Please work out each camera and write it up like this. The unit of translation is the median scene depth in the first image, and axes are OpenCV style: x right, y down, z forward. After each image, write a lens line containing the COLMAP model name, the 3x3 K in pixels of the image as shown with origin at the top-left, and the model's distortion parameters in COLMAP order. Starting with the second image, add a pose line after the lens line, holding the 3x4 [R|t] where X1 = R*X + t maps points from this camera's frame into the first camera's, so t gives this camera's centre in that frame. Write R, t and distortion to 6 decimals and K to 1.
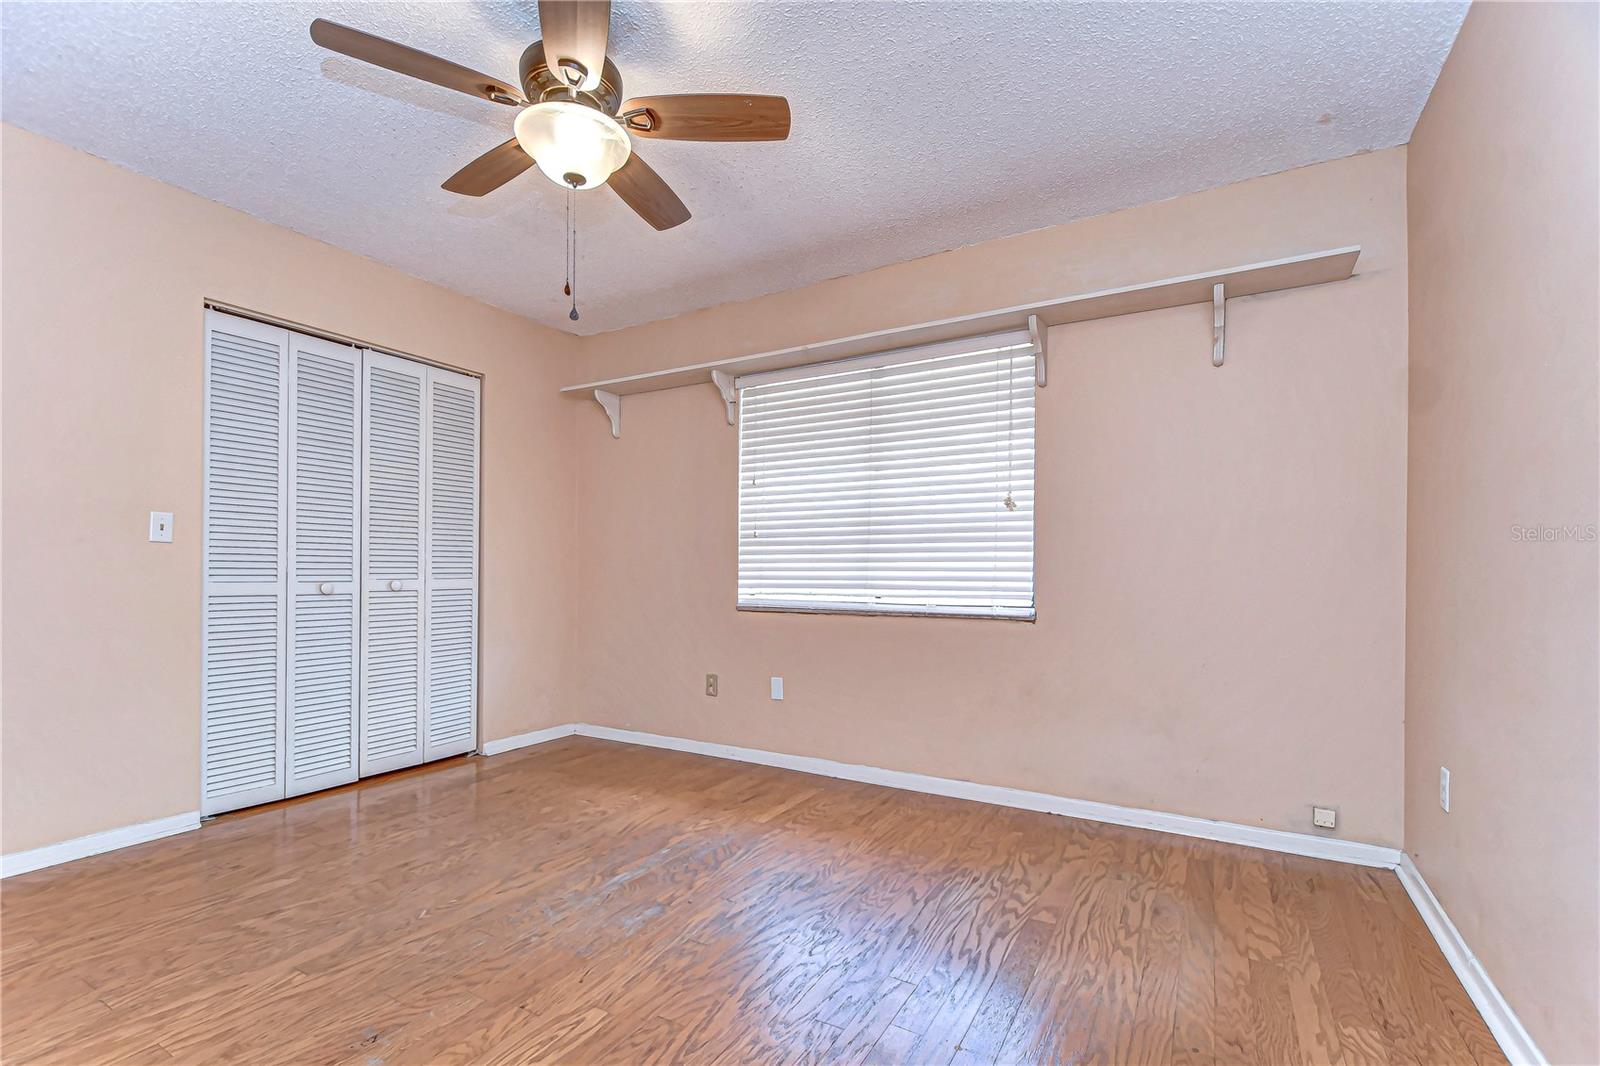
lens RADIAL K [[688.3, 0, 805.3], [0, 688.3, 570.4], [0, 0, 1]] dist [0.001945, -0.000316]
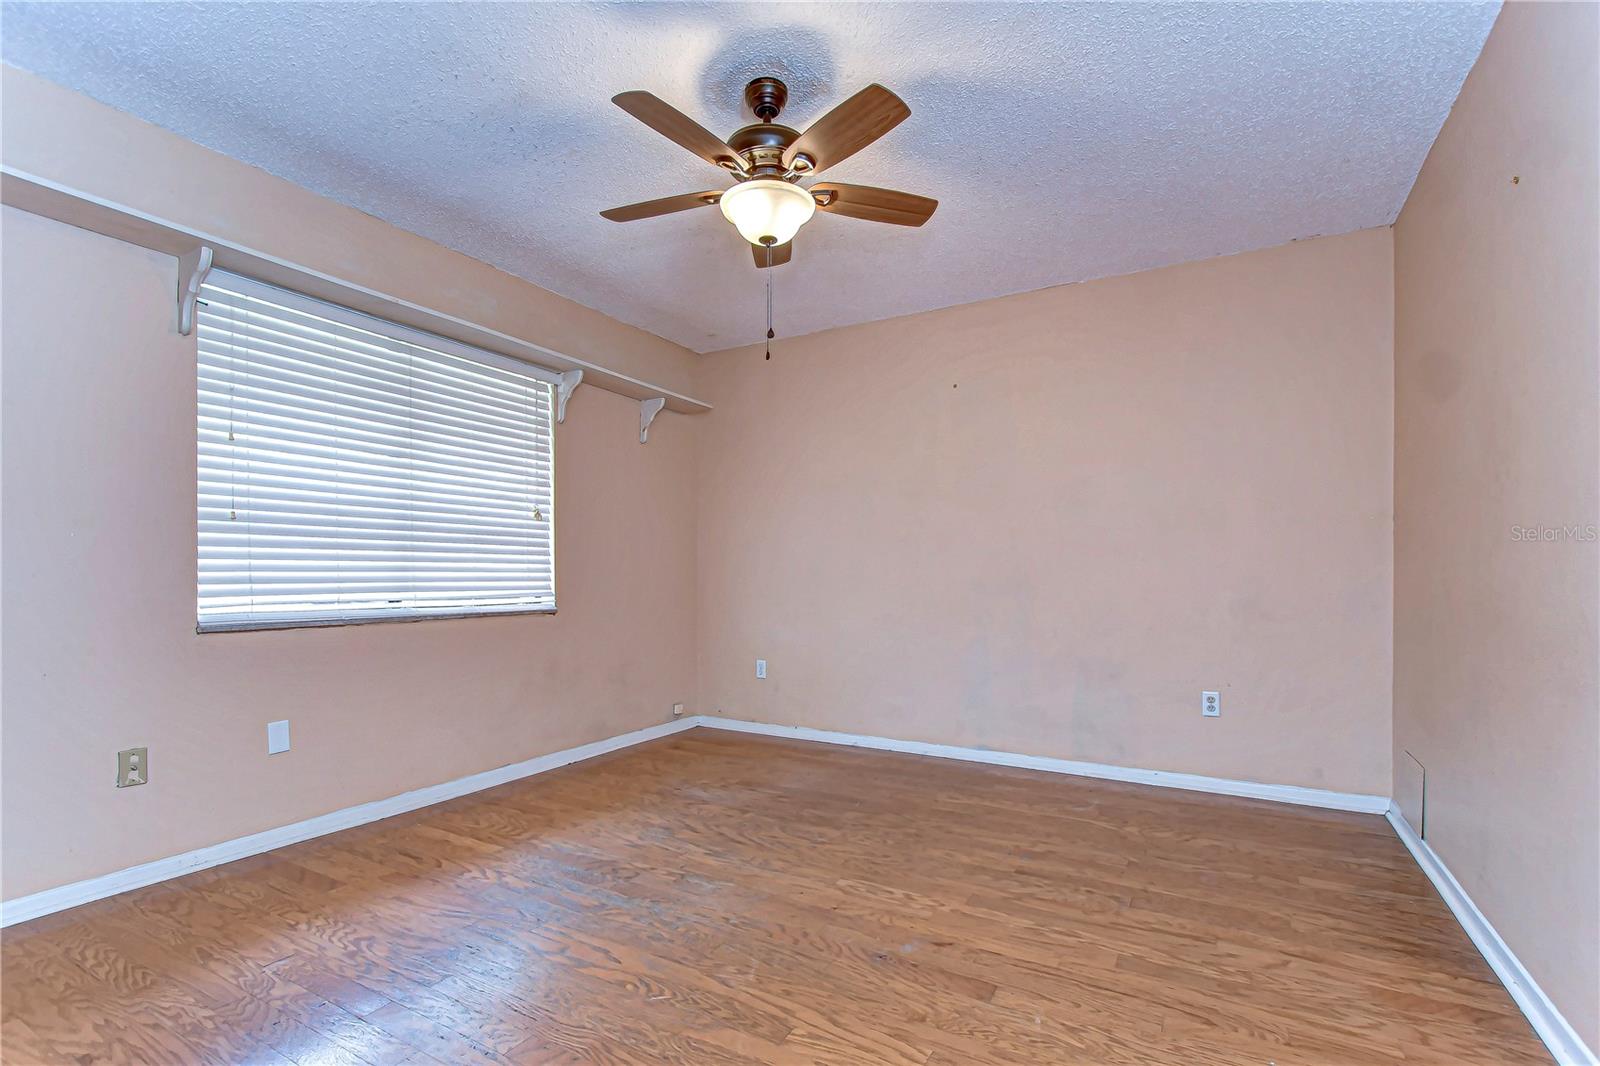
lens RADIAL K [[688.3, 0, 805.3], [0, 688.3, 570.4], [0, 0, 1]] dist [0.001945, -0.000316]
pose [[0.024309, 0.005266, 0.999691, -0.863991], [-0.002859, 0.999982, -0.005198, 0.002883], [-0.999700, -0.002731, 0.024324, 0.518891]]
